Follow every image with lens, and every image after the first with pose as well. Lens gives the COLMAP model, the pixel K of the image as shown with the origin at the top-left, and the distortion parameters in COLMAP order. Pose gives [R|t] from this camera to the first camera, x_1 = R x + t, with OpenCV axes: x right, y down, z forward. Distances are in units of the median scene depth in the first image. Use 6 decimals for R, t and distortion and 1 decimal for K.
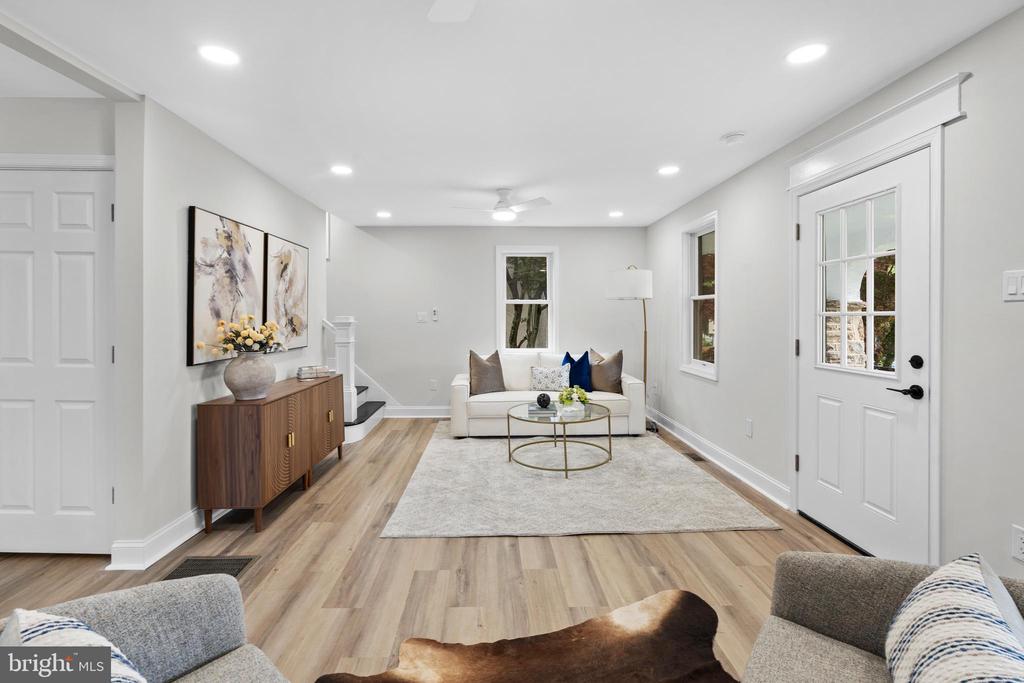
lens RADIAL K [[471.7, 0, 501.6], [0, 471.7, 322.7], [0, 0, 1]] dist [-0.000615, 0.000515]
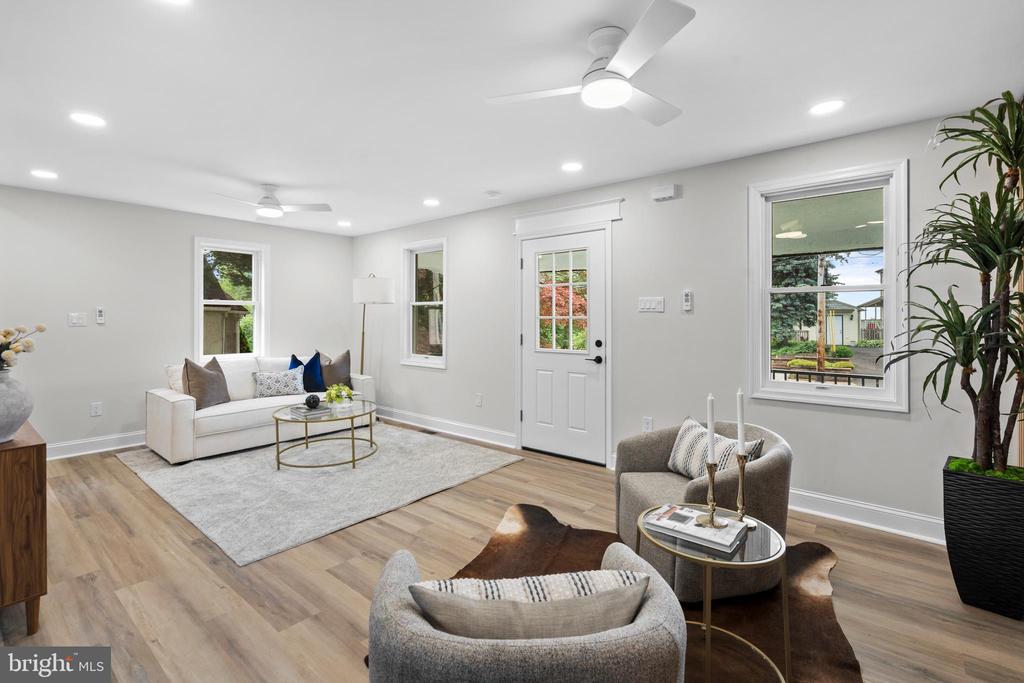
lens RADIAL K [[471.7, 0, 497.7], [0, 471.7, 319.1], [0, 0, 1]] dist [-0.000615, 0.000515]
pose [[0.669192, 0.002237, 0.743087, -0.509306], [0.007837, 0.999919, -0.010069, 0.001635], [-0.743049, 0.012562, 0.669120, 0.033148]]
